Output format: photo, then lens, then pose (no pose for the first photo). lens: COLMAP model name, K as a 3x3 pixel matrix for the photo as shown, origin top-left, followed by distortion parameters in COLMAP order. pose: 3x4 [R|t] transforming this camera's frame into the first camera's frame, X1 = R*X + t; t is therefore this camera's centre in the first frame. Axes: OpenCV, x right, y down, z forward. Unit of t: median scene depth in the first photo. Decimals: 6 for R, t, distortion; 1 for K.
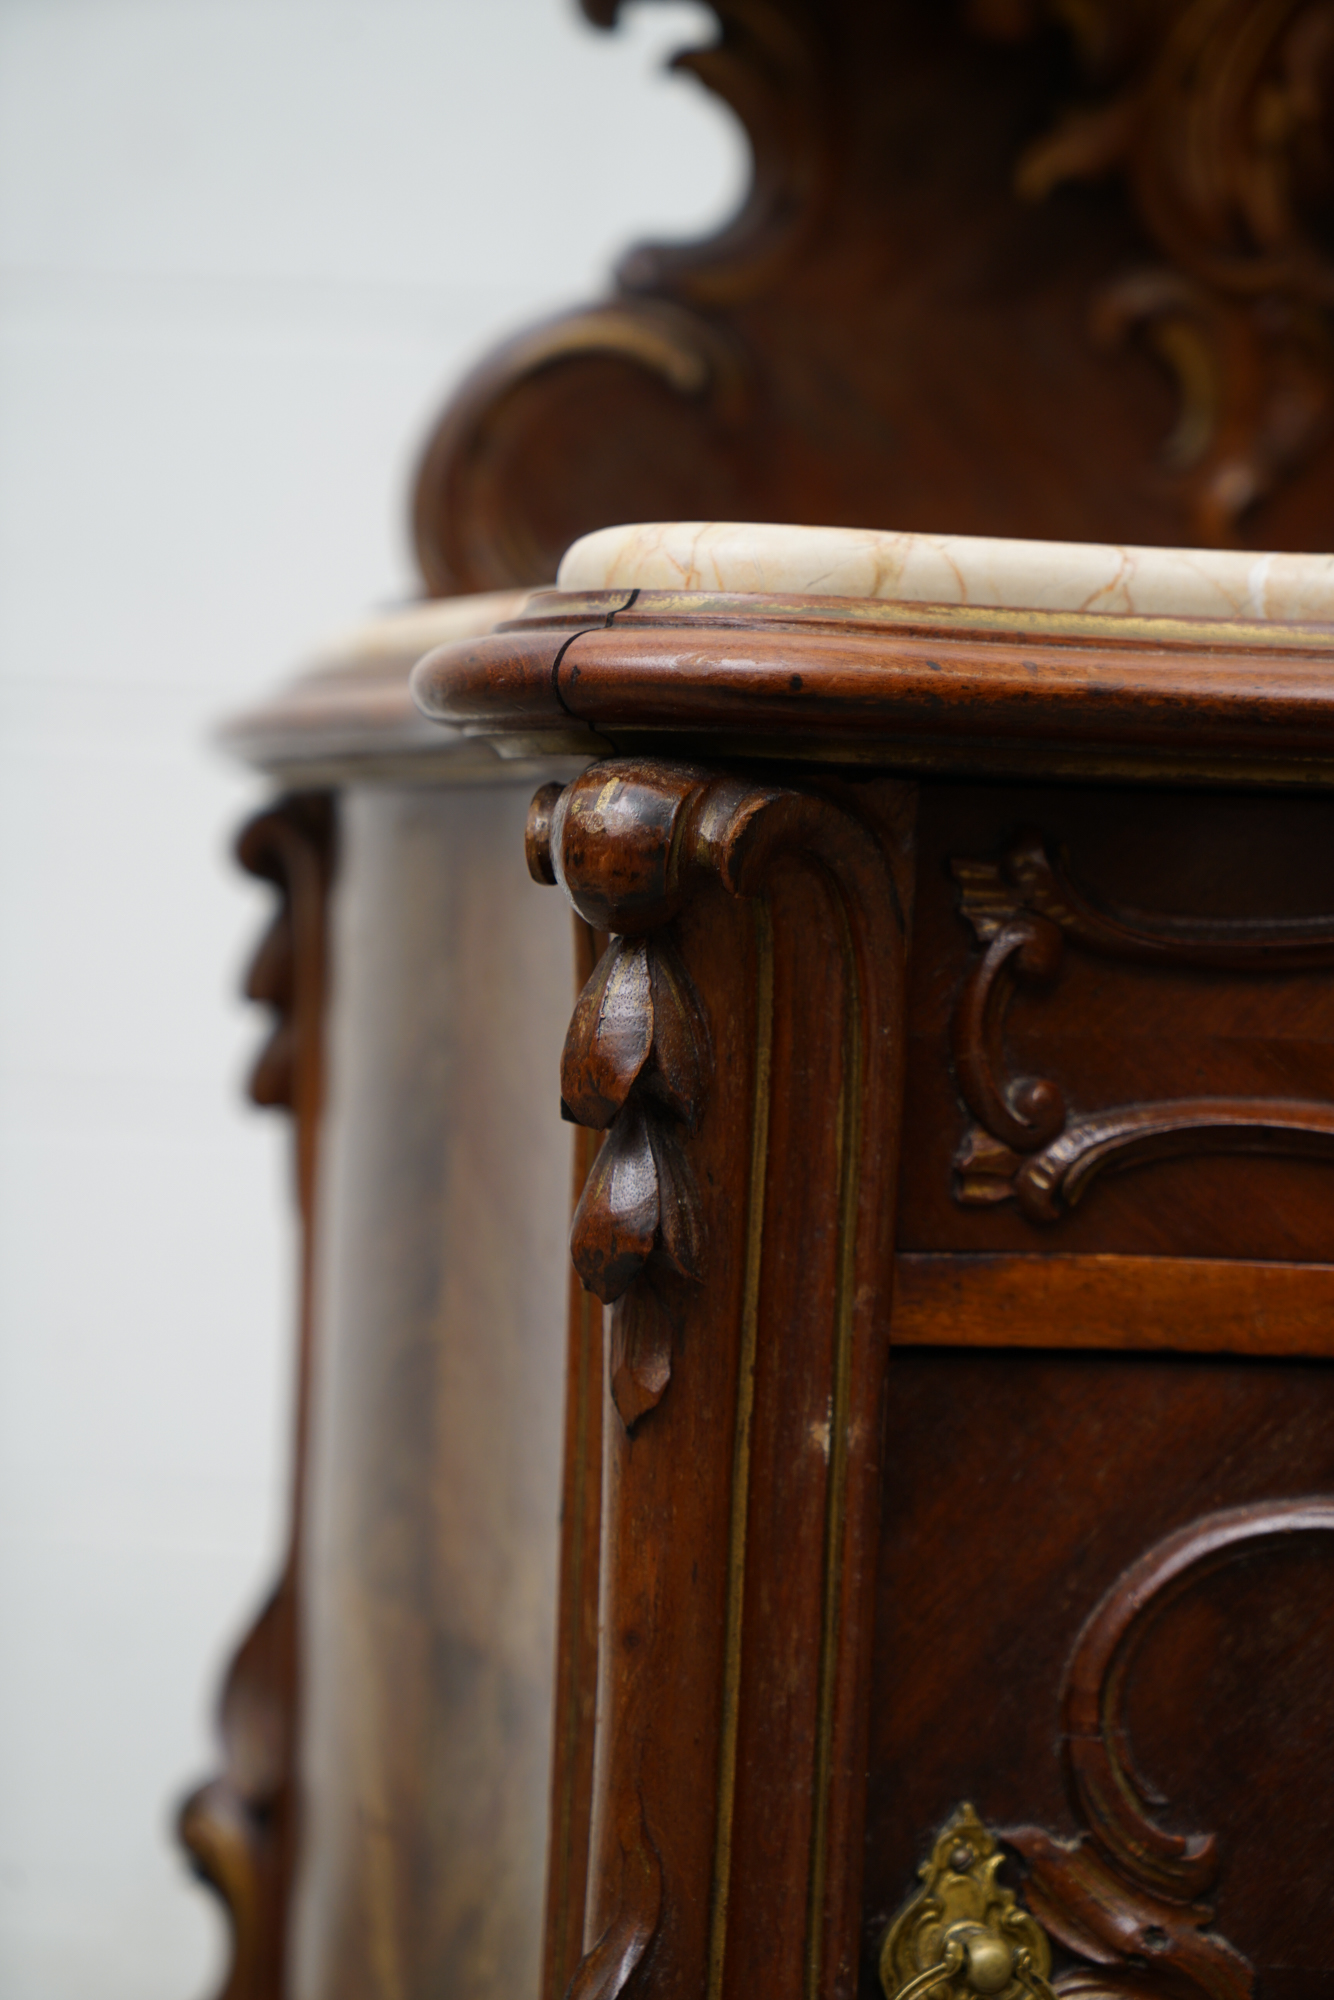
lens RADIAL K [[3962.0, 0, 707.6], [0, 3962.0, 1147.8], [0, 0, 1]] dist [-0.014291, 0.000000]
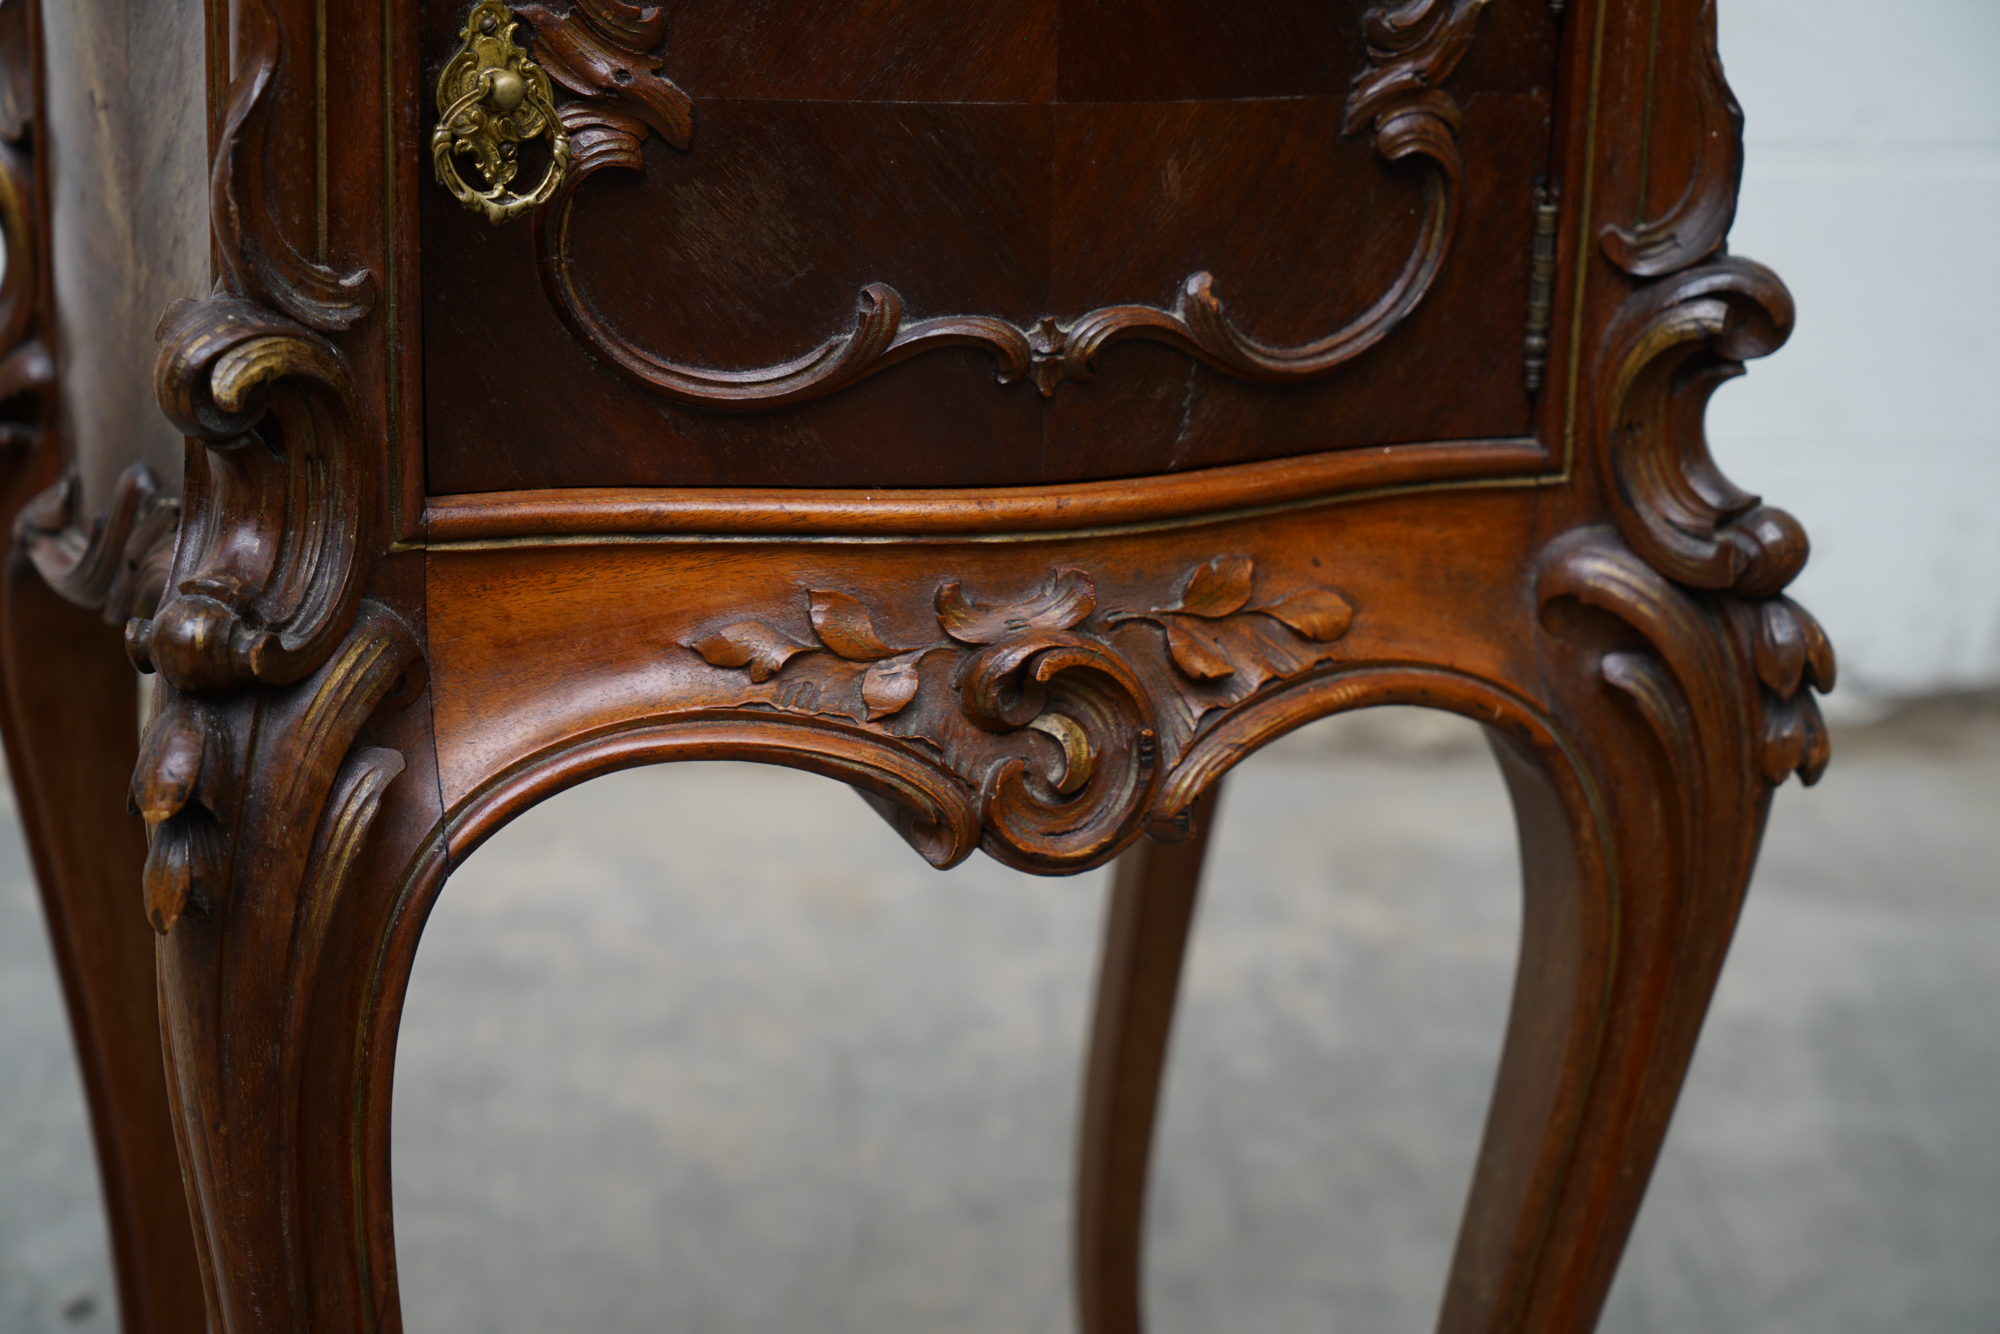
lens RADIAL K [[3228.6, 0, 936.5], [0, 3228.6, 684.6], [0, 0, 1]] dist [-0.015627, 0.000000]
pose [[0.988348, -0.053867, 0.142359, 0.045887], [0.020382, 0.973697, 0.226932, 0.152782], [-0.150839, -0.221386, 0.963450, -0.240089]]
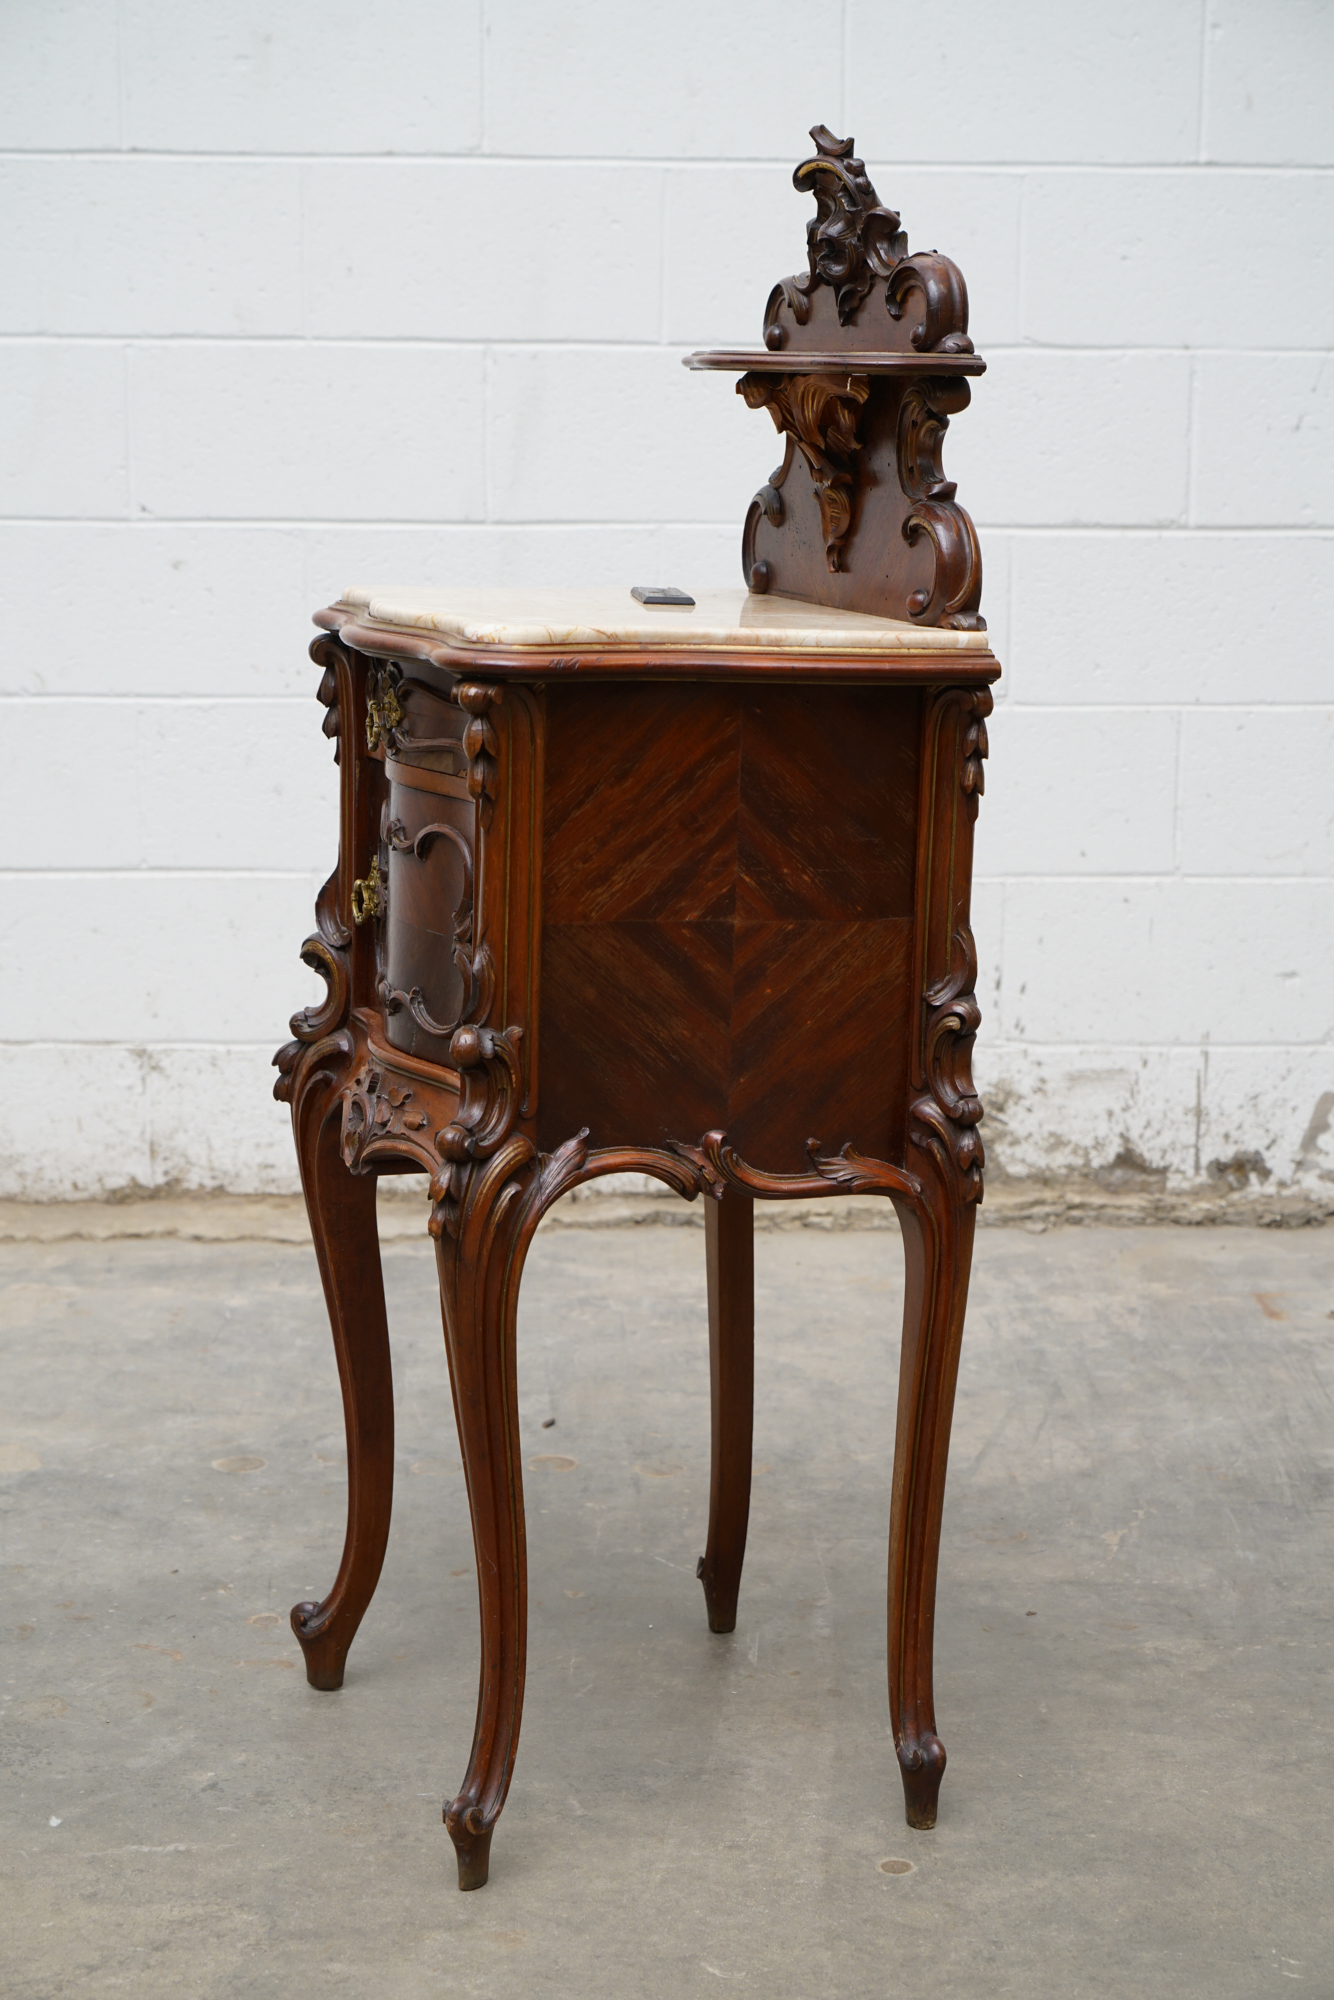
lens RADIAL K [[3371.0, 0, 693.8], [0, 3371.0, 1139.6], [0, 0, 1]] dist [-0.013513, 0.000000]
pose [[0.990638, -0.061073, 0.122094, -0.703116], [0.044579, 0.990042, 0.133527, -0.028530], [-0.129033, -0.126834, 0.983496, -3.322254]]
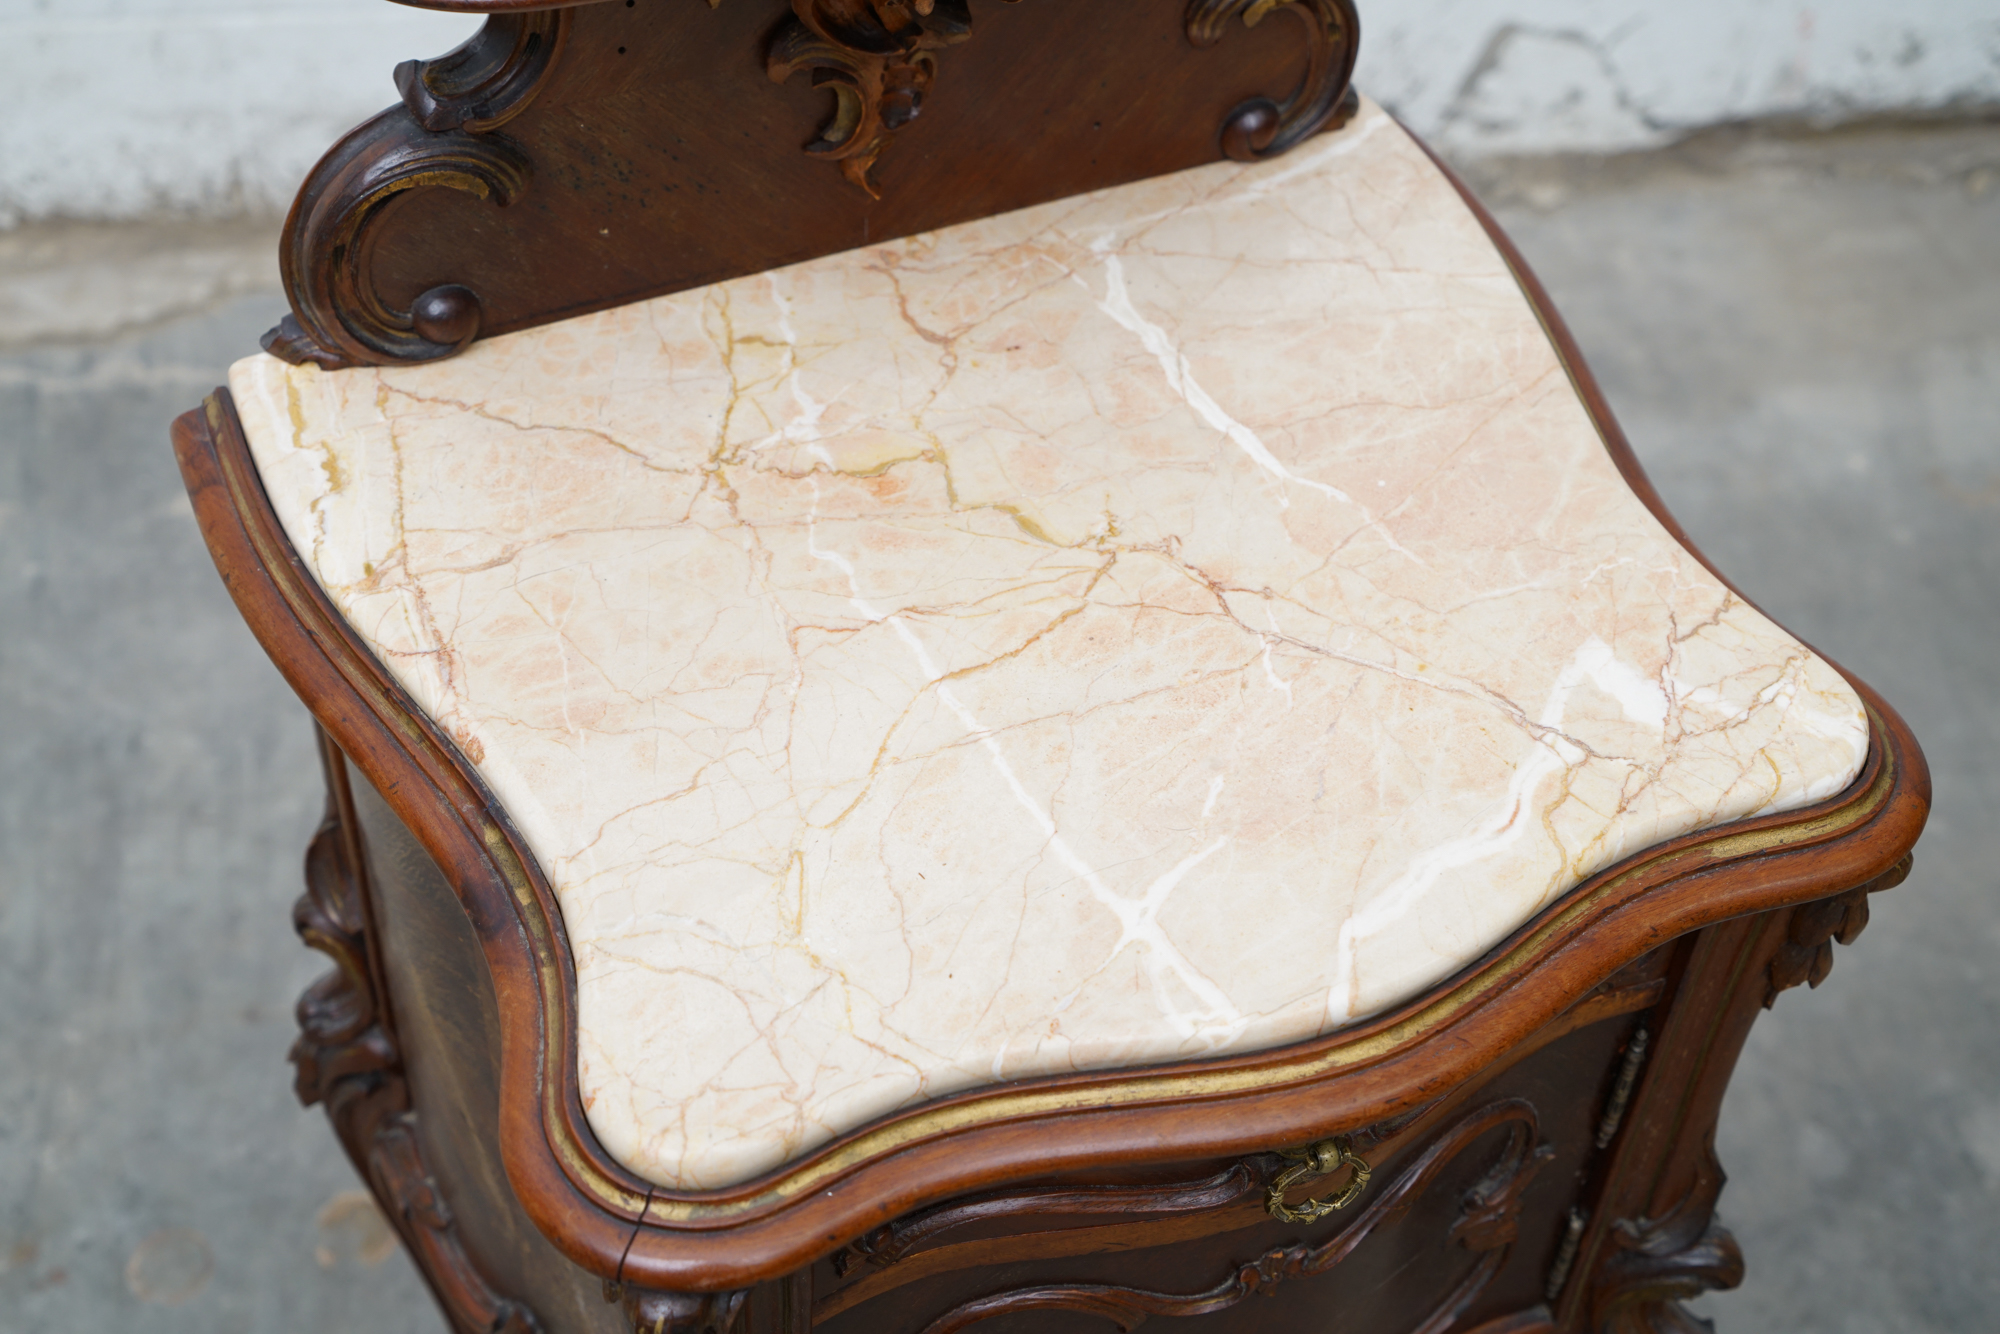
lens RADIAL K [[2673.0, 0, 955.3], [0, 2673.0, 705.9], [0, 0, 1]] dist [-0.006248, 0.000000]
pose [[0.972346, -0.177229, 0.152098, -0.026727], [0.020967, 0.714869, 0.698944, -1.055797], [-0.232603, -0.676426, 0.698816, 0.297156]]
